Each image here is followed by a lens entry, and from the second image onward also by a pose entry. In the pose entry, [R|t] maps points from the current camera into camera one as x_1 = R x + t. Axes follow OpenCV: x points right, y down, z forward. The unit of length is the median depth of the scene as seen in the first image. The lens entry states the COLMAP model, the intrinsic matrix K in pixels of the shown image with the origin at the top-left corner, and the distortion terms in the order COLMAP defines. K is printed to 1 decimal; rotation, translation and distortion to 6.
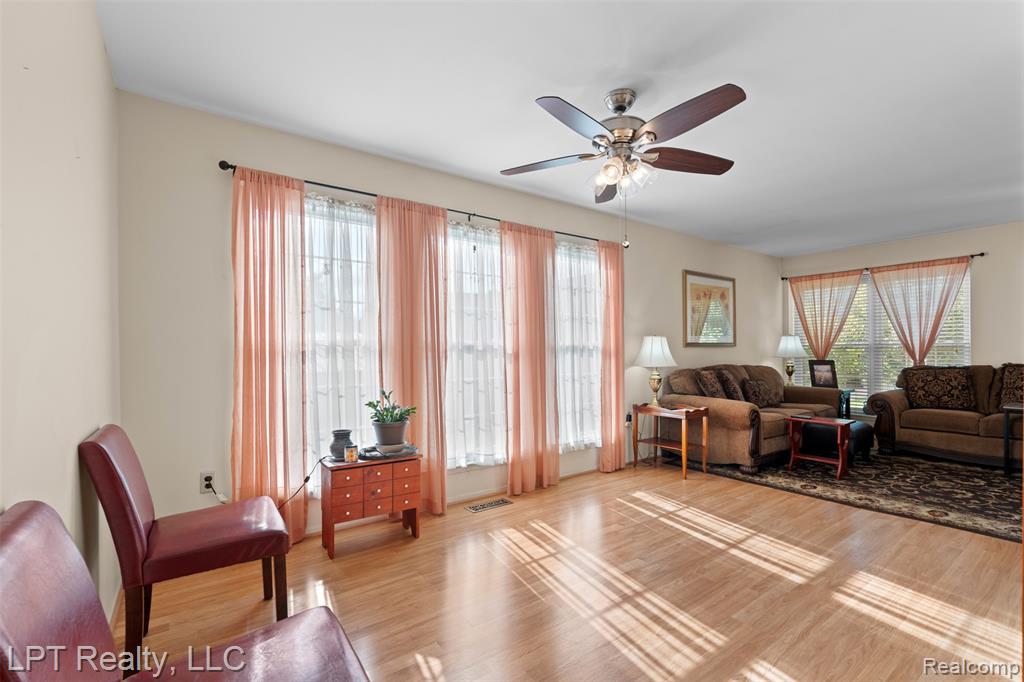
lens RADIAL K [[453.9, 0, 516.2], [0, 453.9, 347.8], [0, 0, 1]] dist [-0.005663, 0.000268]
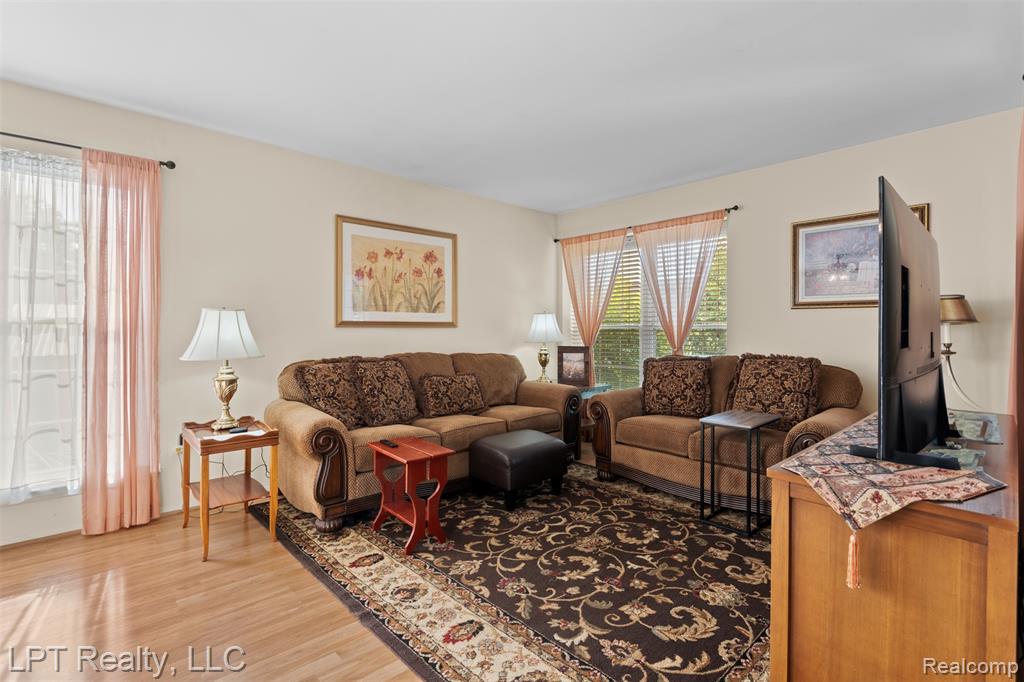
lens RADIAL K [[476.4, 0, 535.5], [0, 476.4, 328.0], [0, 0, 1]] dist [-0.001611, 0.000449]
pose [[0.990940, 0.009113, 0.133995, 0.714278], [-0.009523, 0.999952, 0.002419, -0.007101], [-0.133966, -0.003673, 0.990979, 0.309563]]
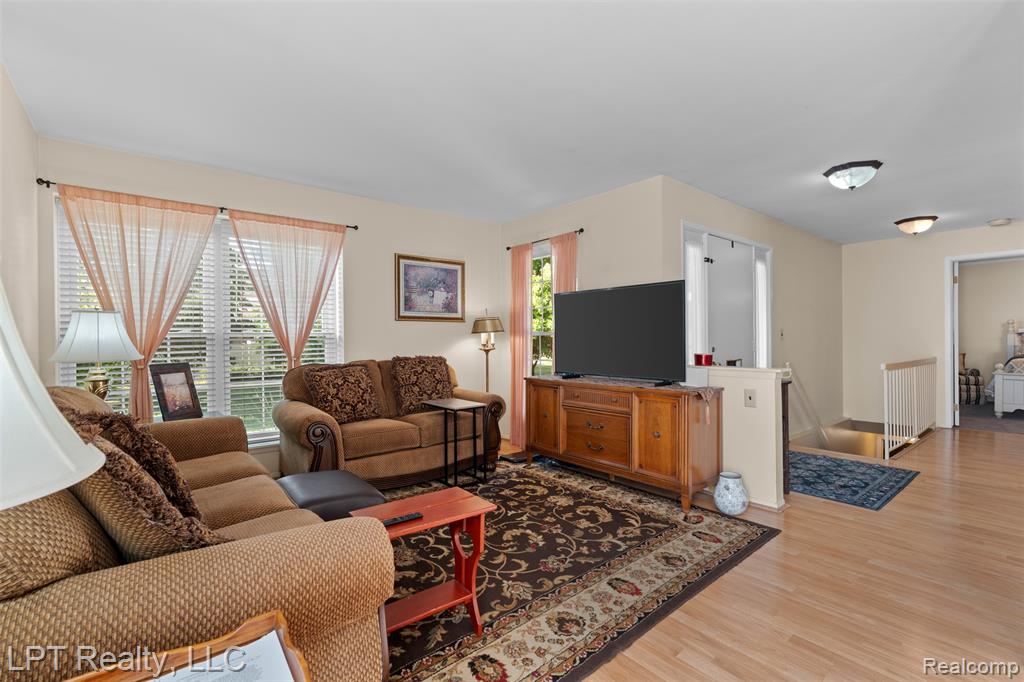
lens RADIAL K [[453.9, 0, 509.4], [0, 453.9, 344.3], [0, 0, 1]] dist [-0.005663, 0.000268]
pose [[-0.053536, -0.008984, 0.998525, 0.208719], [0.000620, 0.999959, 0.009030, 0.001186], [-0.998566, 0.001102, -0.053529, 0.916524]]
